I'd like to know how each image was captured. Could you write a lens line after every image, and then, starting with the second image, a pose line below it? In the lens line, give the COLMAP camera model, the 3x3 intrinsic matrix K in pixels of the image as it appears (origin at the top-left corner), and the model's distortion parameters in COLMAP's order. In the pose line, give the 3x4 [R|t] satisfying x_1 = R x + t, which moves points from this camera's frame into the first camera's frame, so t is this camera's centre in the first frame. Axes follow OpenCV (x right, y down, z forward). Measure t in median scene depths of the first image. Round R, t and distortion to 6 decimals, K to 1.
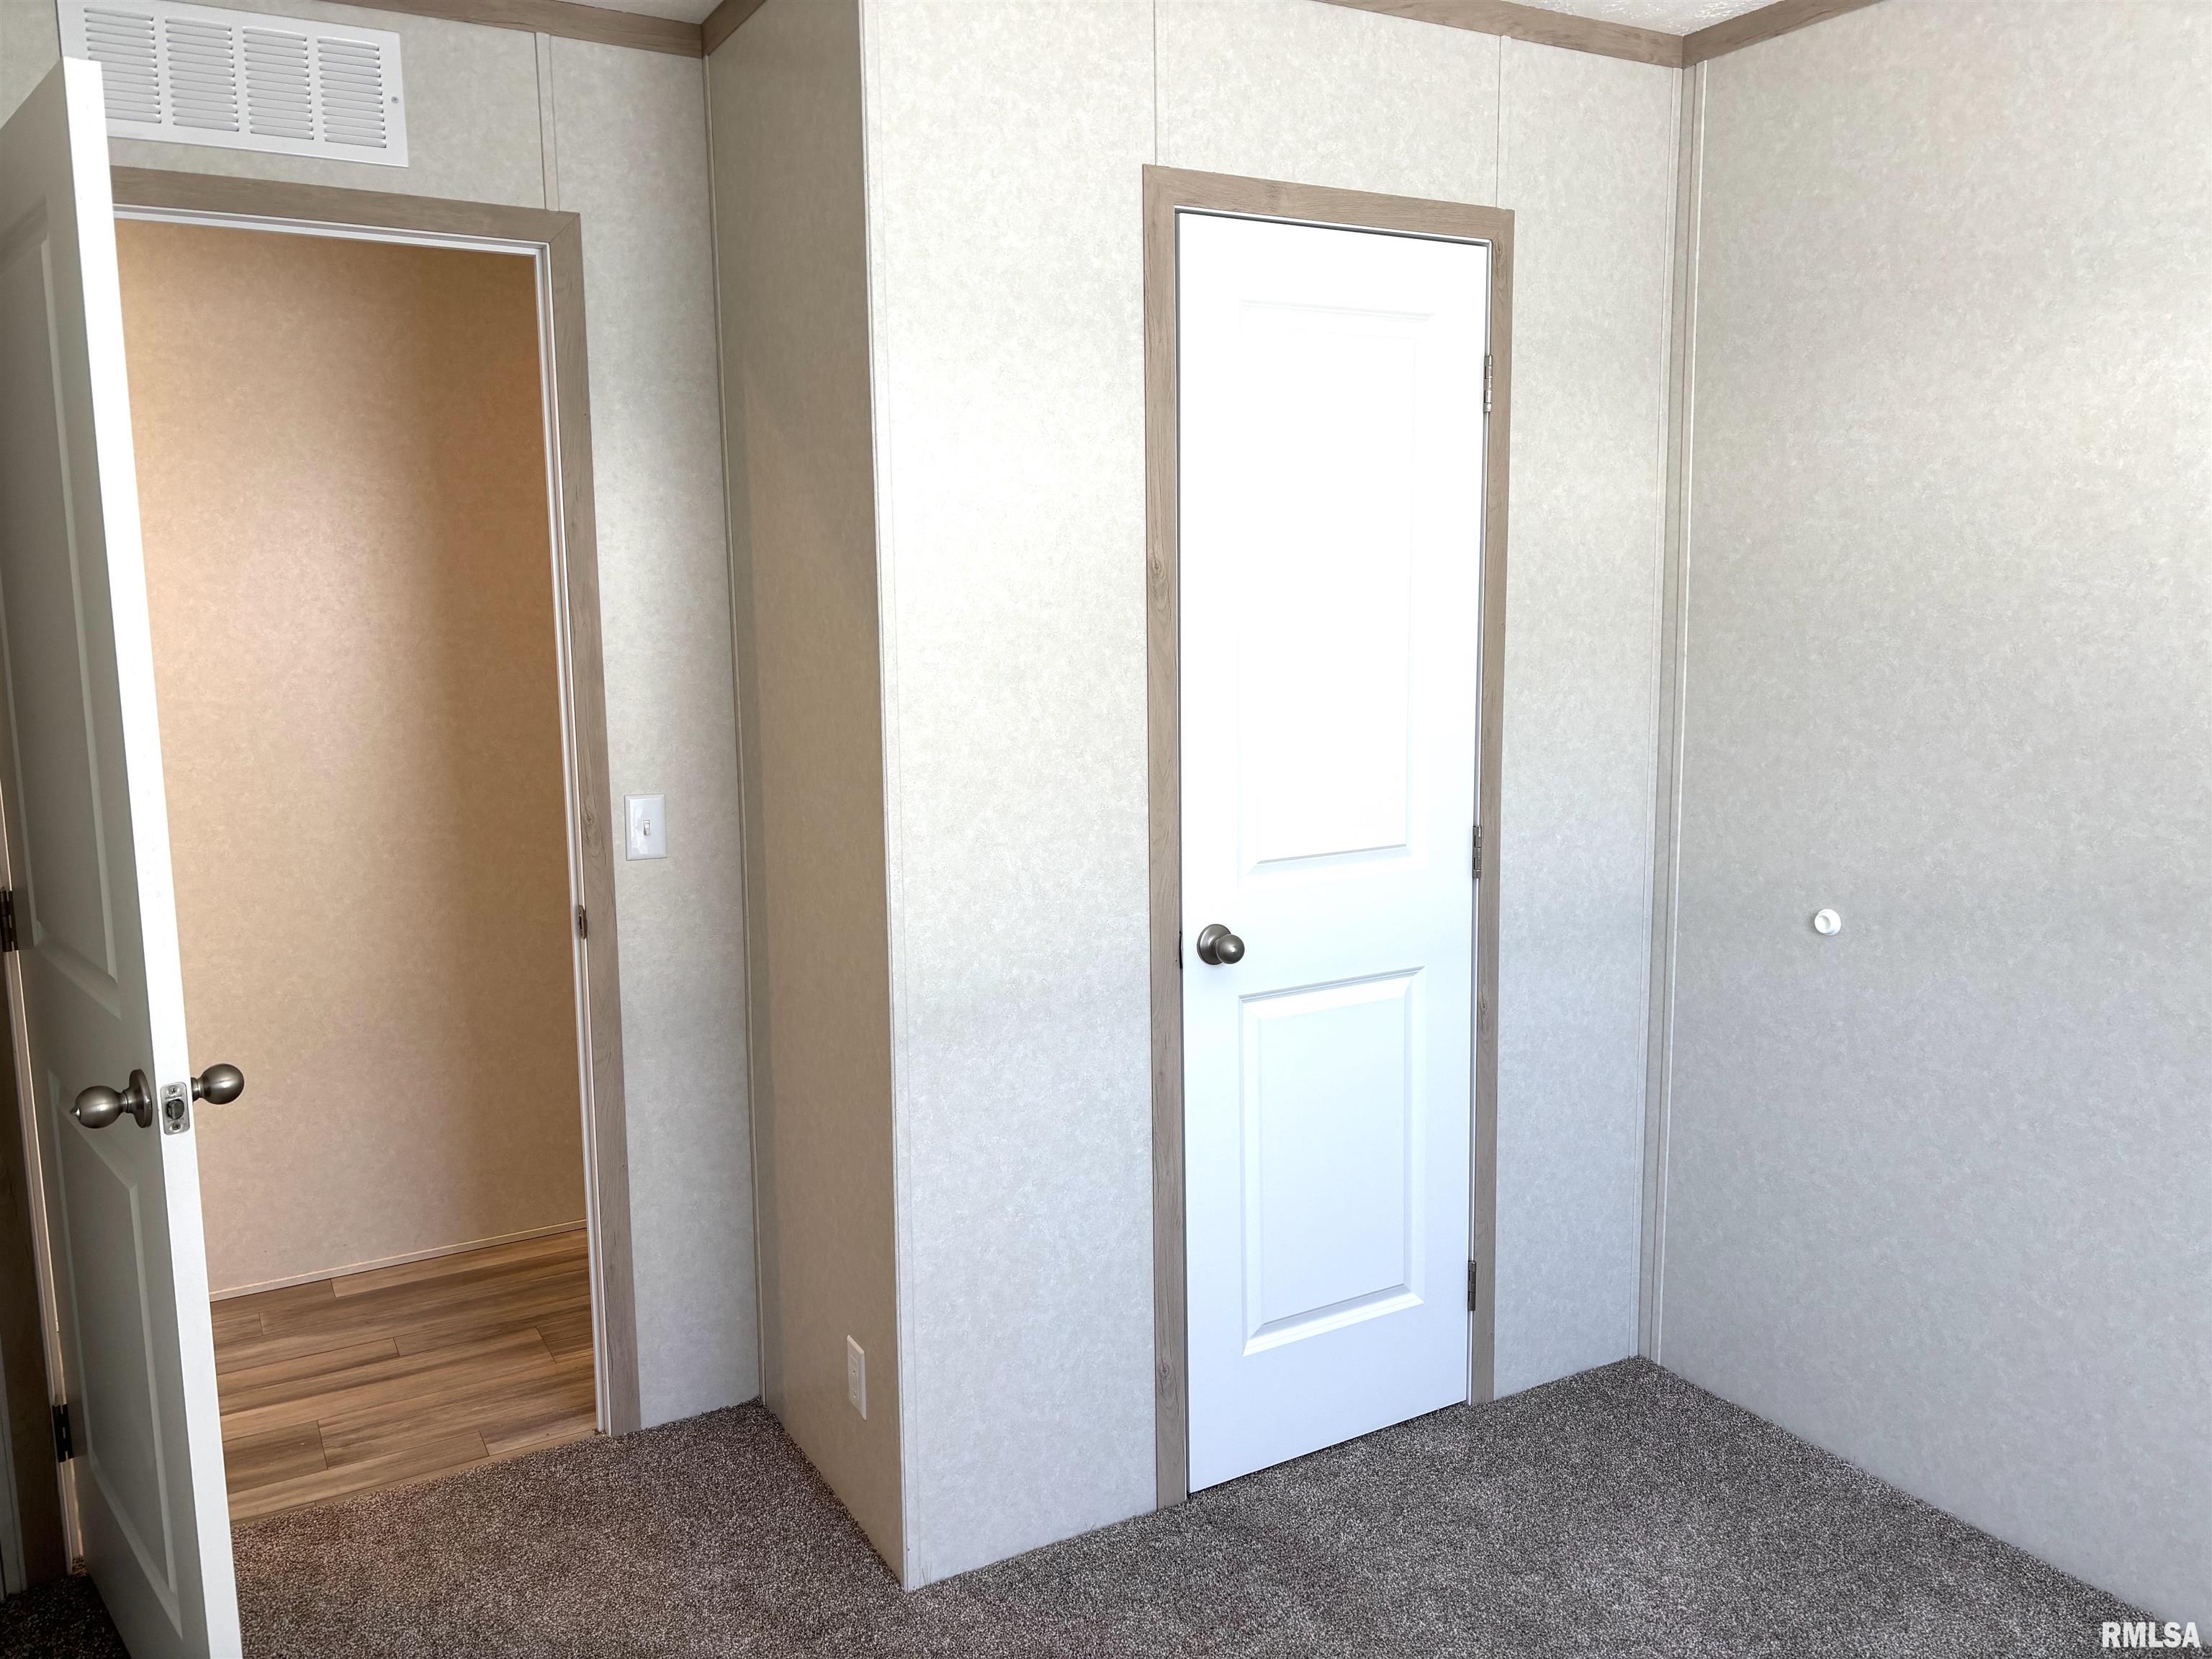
lens RADIAL K [[1664.6, 0, 1095.2], [0, 1664.6, 824.9], [0, 0, 1]] dist [0.063109, -0.066517]
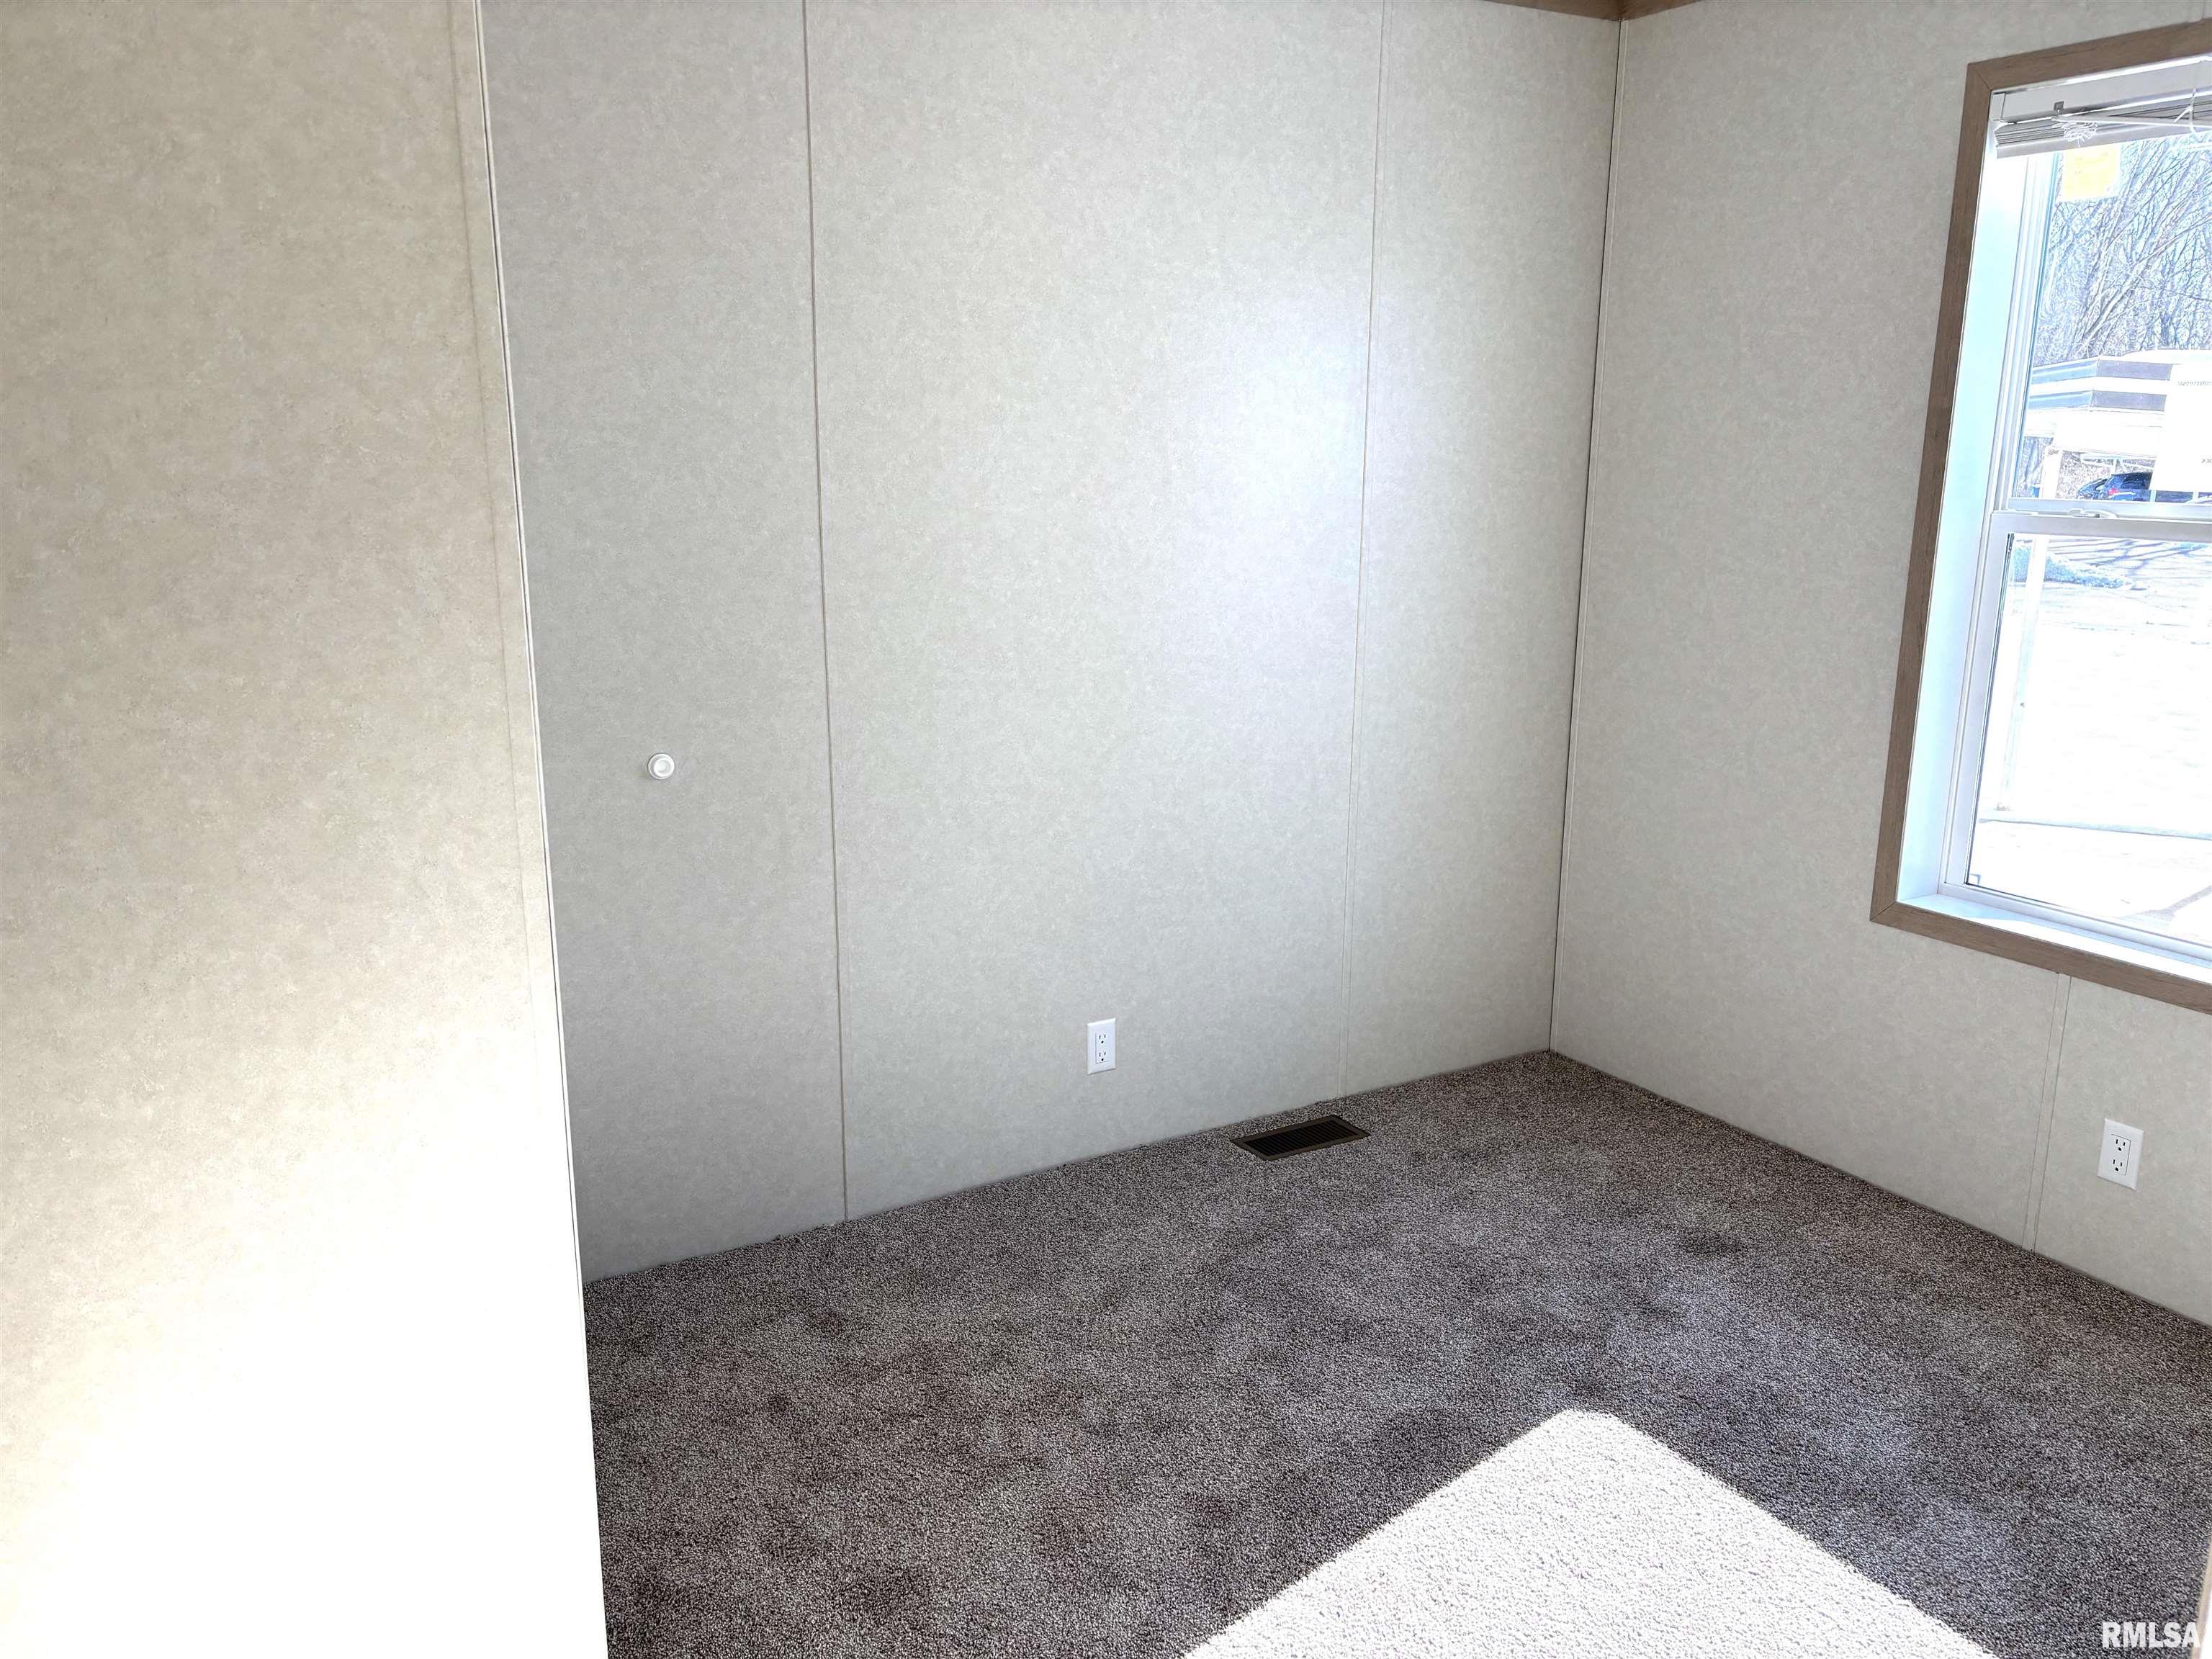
lens RADIAL K [[1708.8, 0, 1106.0], [0, 1708.8, 829.5], [0, 0, 1]] dist [-0.003841, -0.003688]
pose [[-0.019116, -0.211798, 0.977127, -0.740665], [0.138219, 0.967361, 0.212385, -0.004070], [-0.990217, 0.139117, 0.010783, 0.980051]]
